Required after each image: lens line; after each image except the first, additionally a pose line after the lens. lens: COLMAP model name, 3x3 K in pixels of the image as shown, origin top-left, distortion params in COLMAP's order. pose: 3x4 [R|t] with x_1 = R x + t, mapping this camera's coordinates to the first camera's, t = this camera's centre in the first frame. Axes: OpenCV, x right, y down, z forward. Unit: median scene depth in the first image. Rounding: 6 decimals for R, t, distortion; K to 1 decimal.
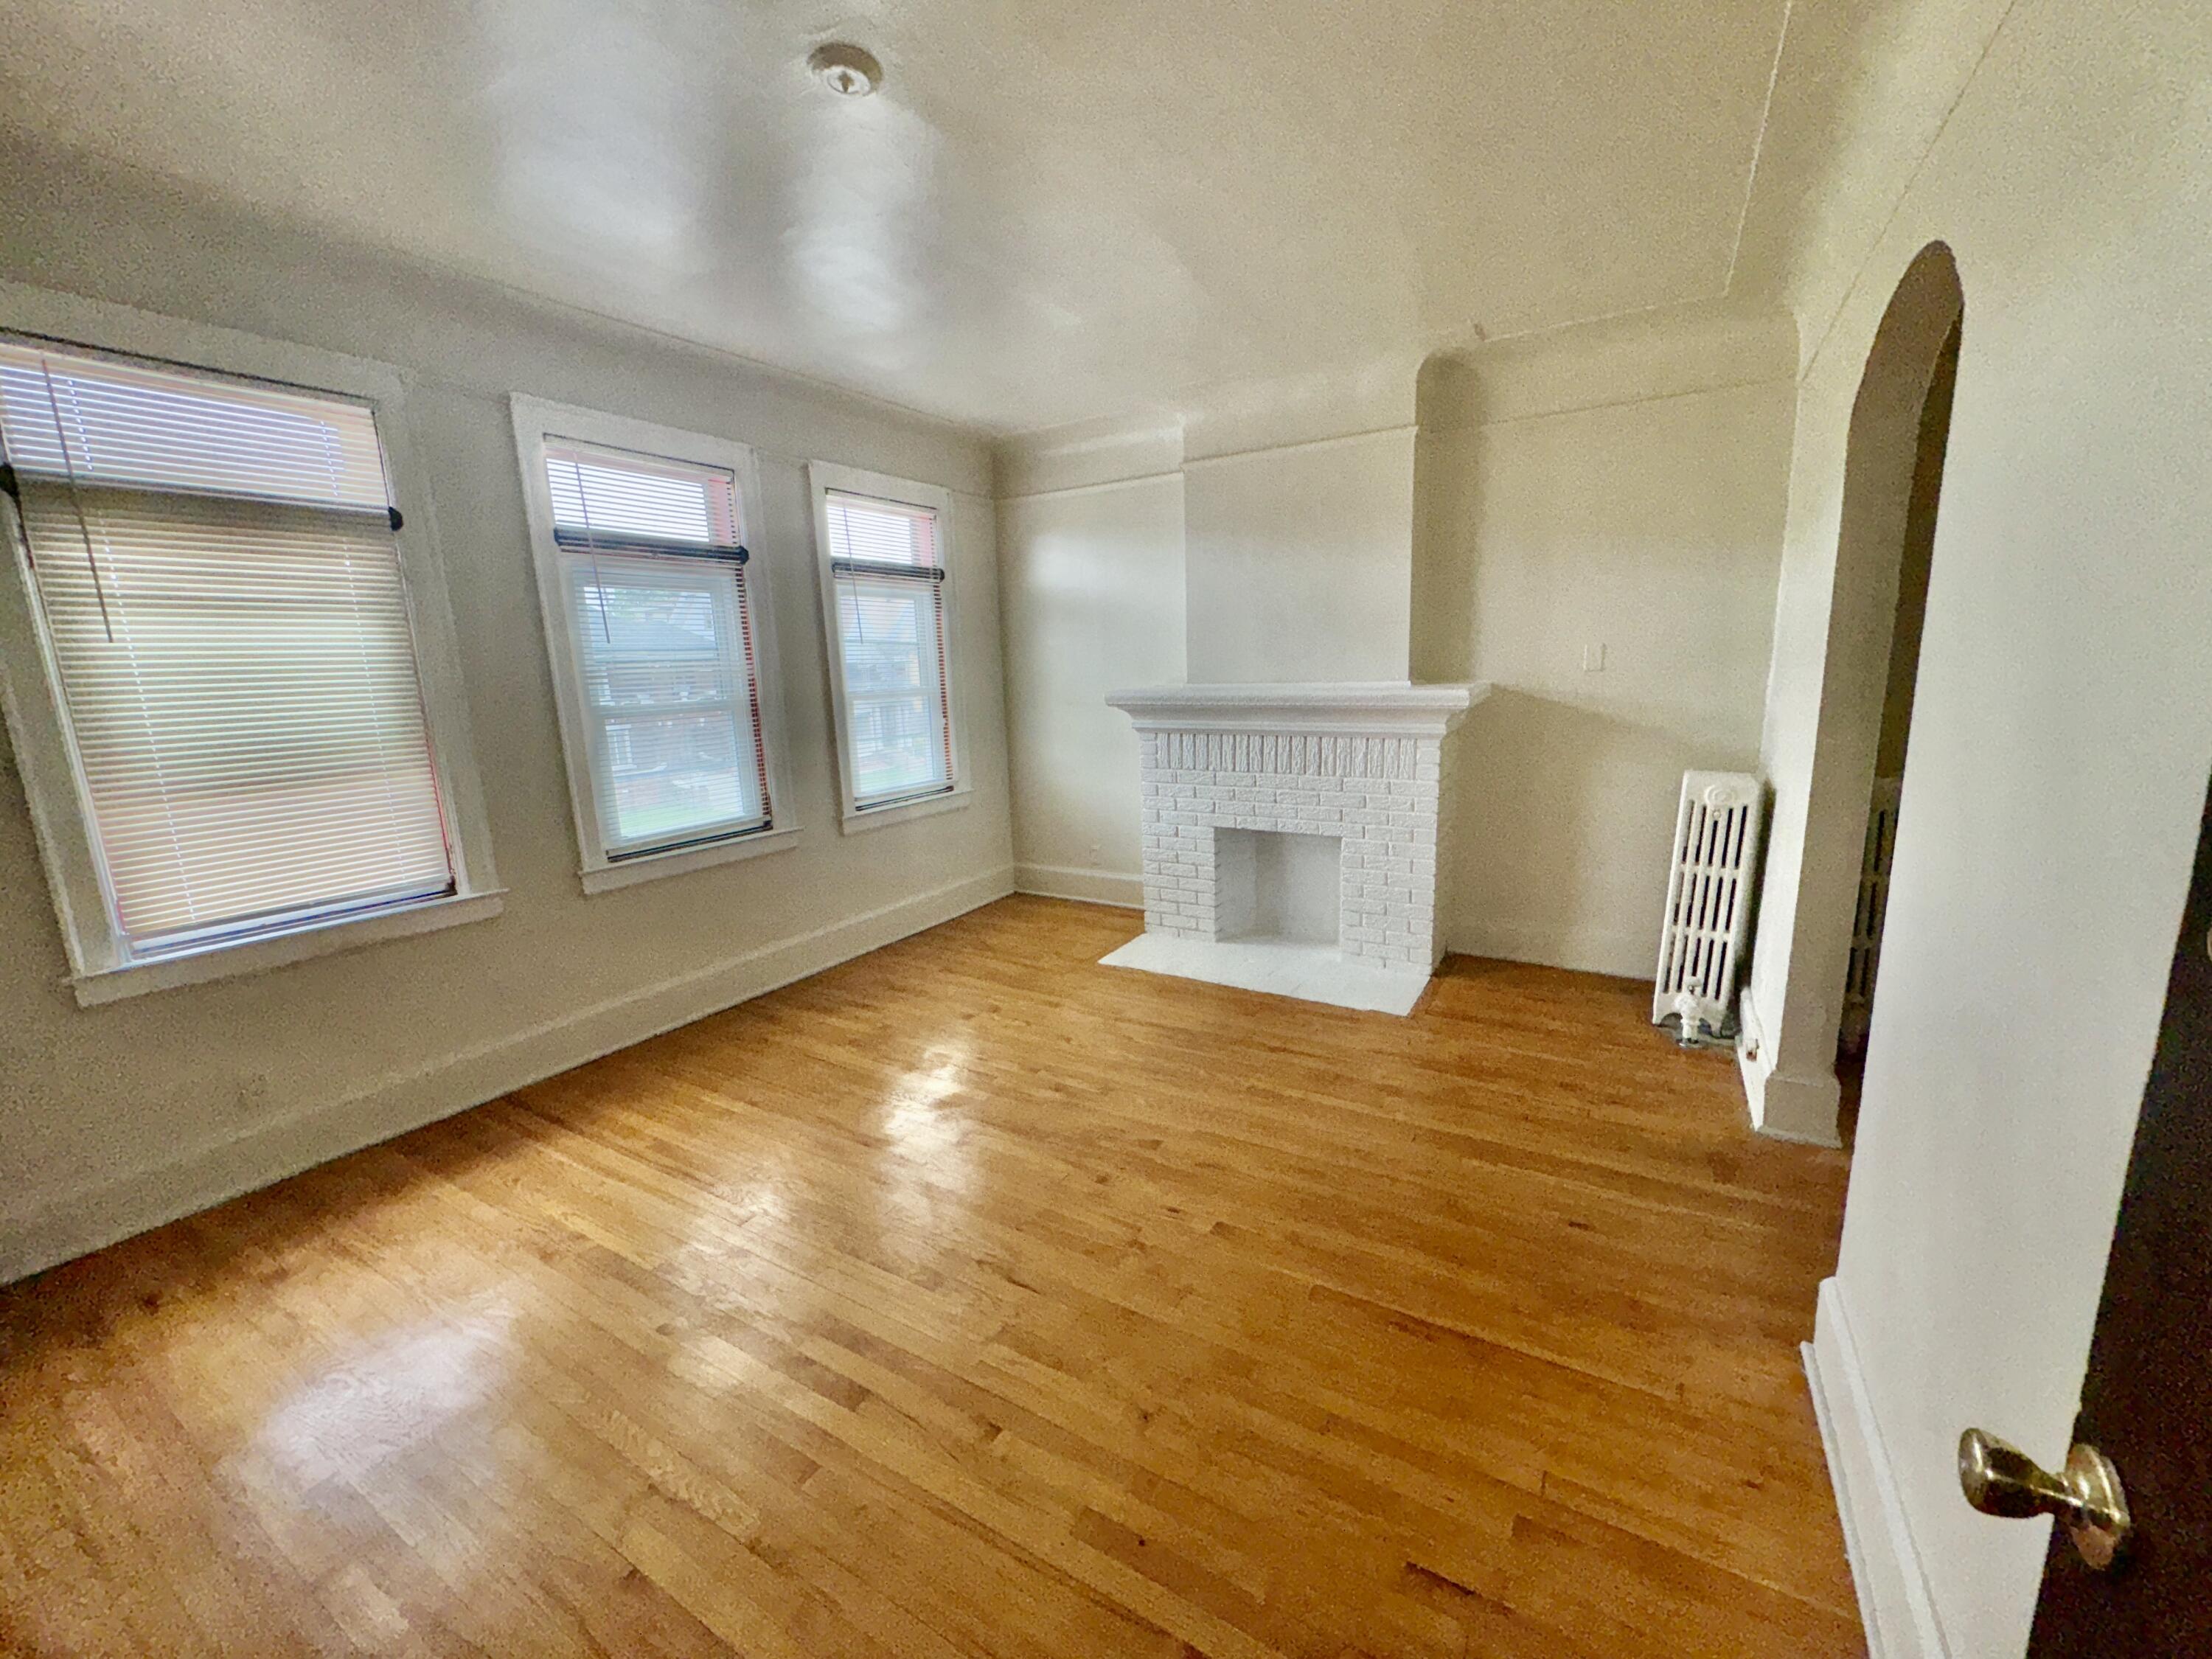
lens RADIAL K [[882.6, 0, 1099.8], [0, 882.6, 814.5], [0, 0, 1]] dist [0.021971, -0.000003]
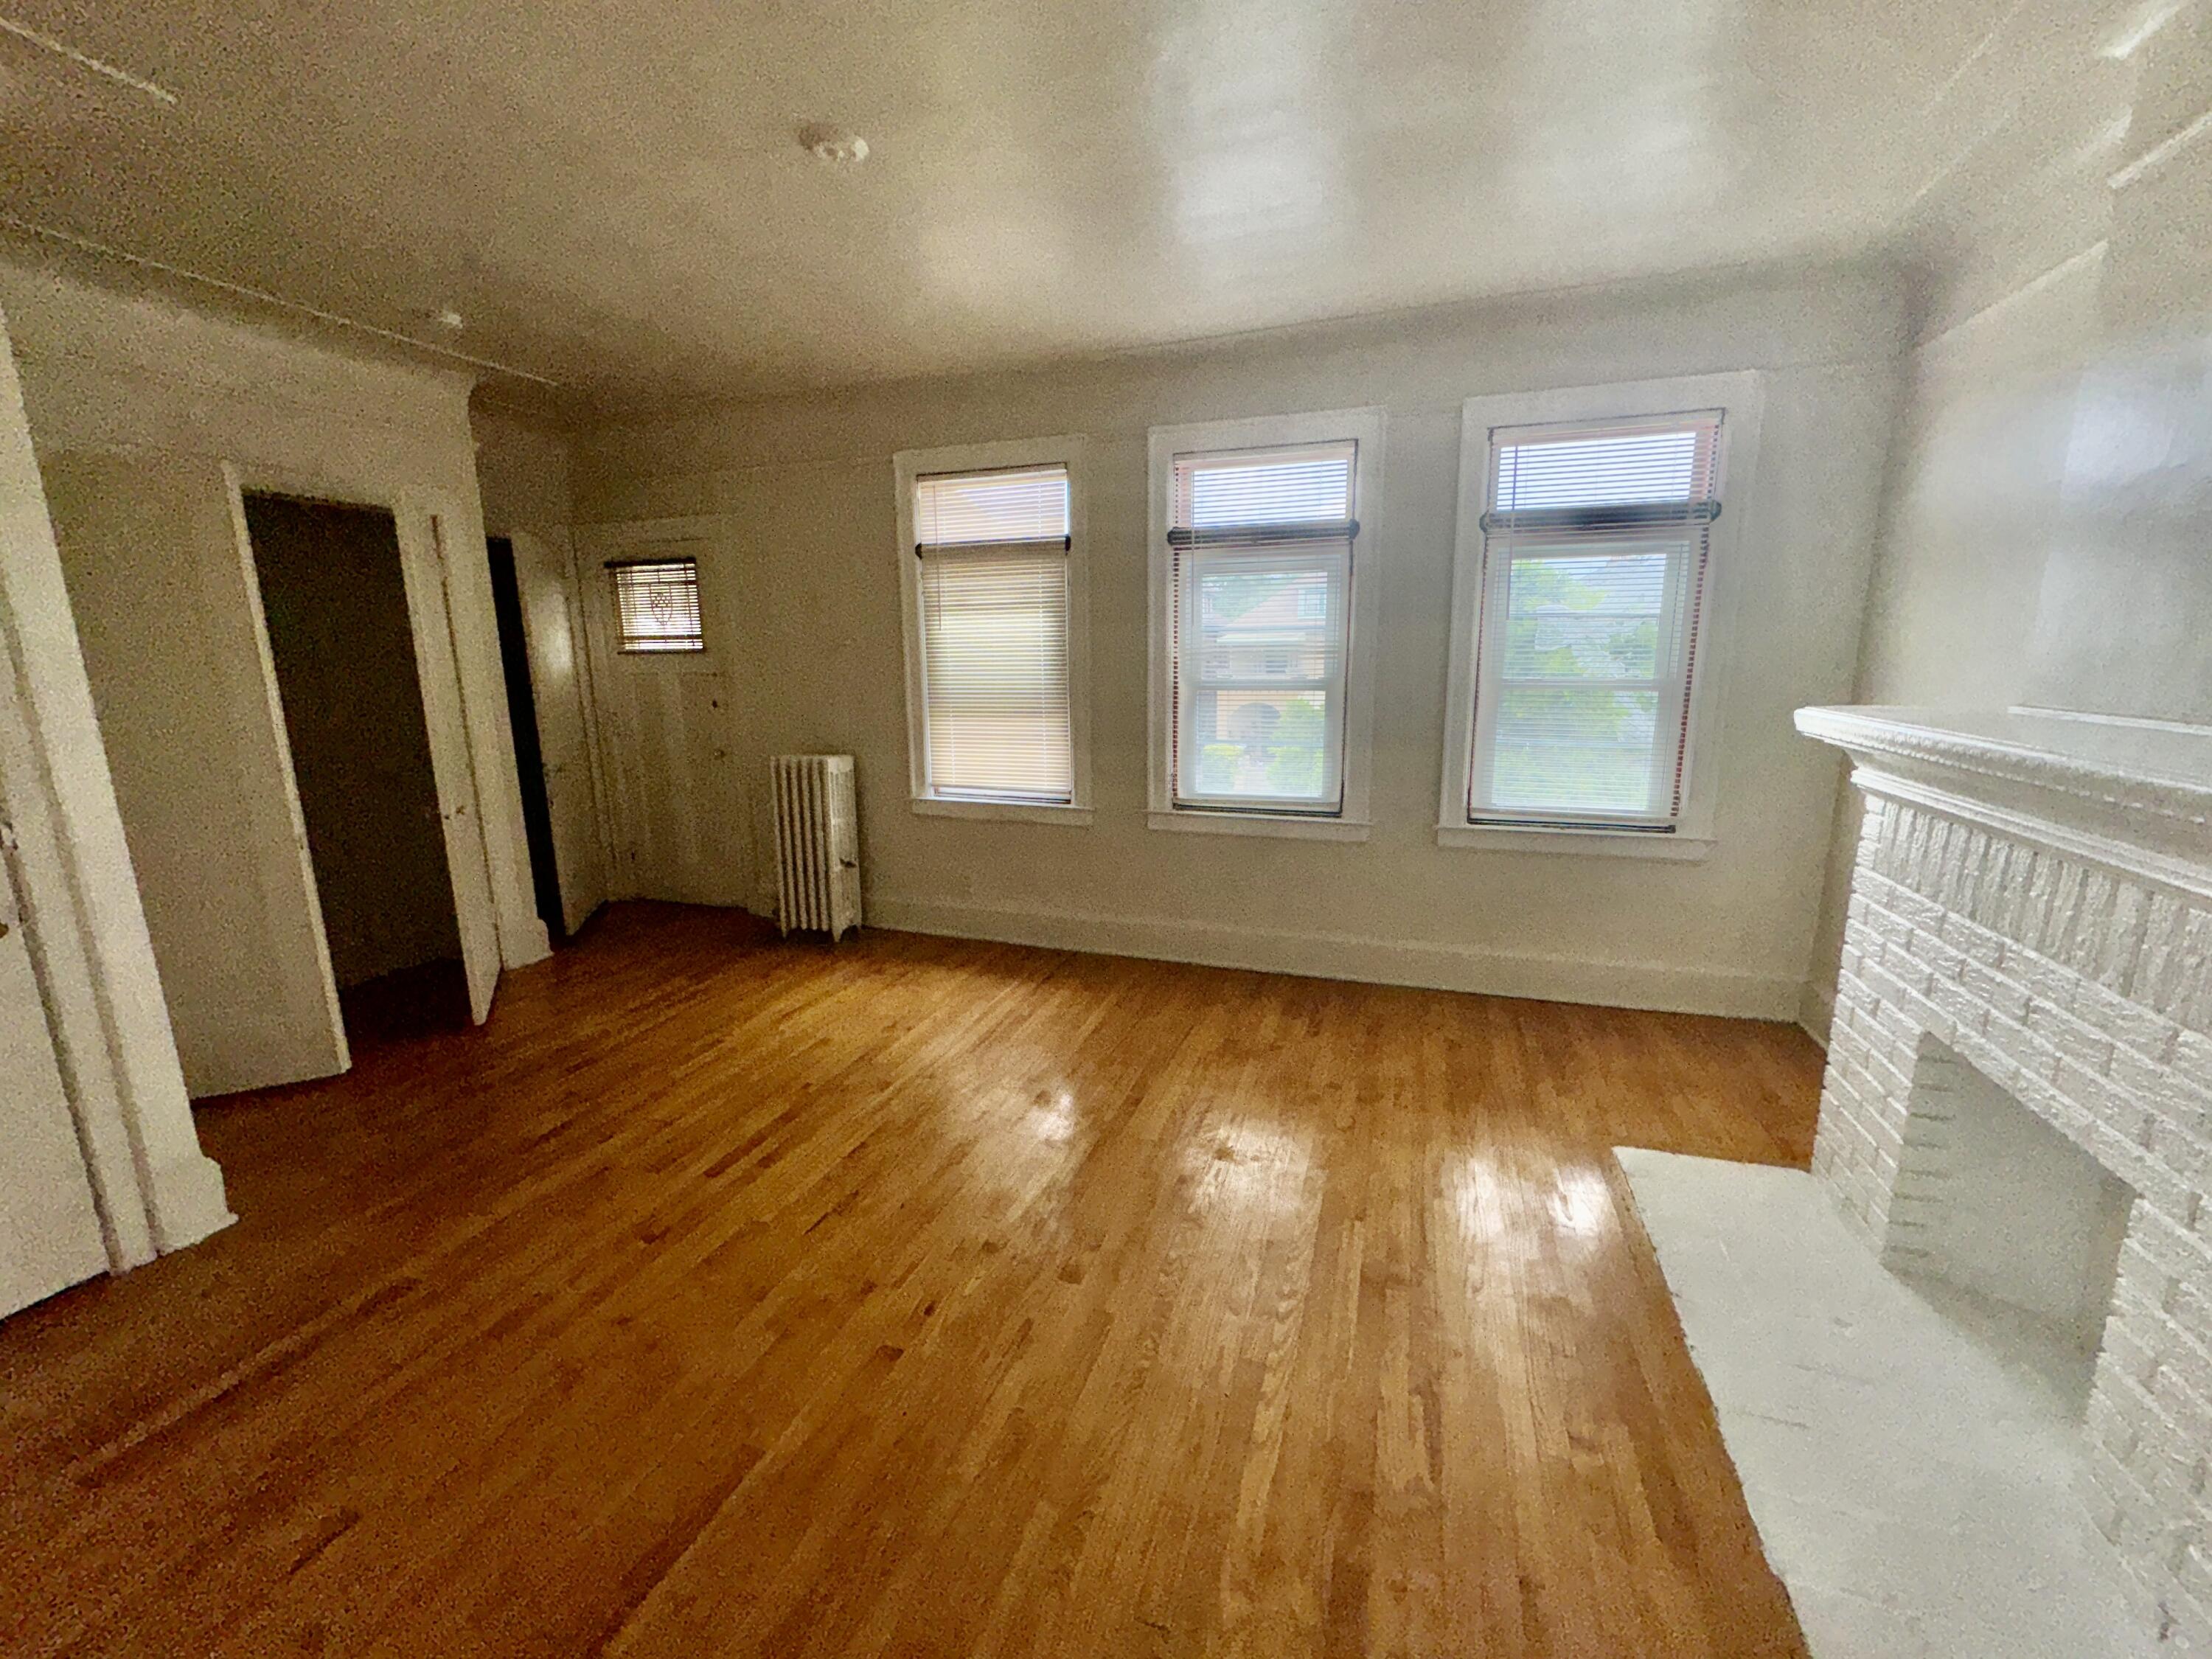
lens RADIAL K [[874.0, 0, 1114.8], [0, 874.0, 828.4], [0, 0, 1]] dist [-0.013551, -0.000064]
pose [[0.226206, 0.208256, -0.951557, 0.613927], [-0.169070, 0.970445, 0.172199, -0.120930], [0.959295, 0.121927, 0.254730, 0.694352]]
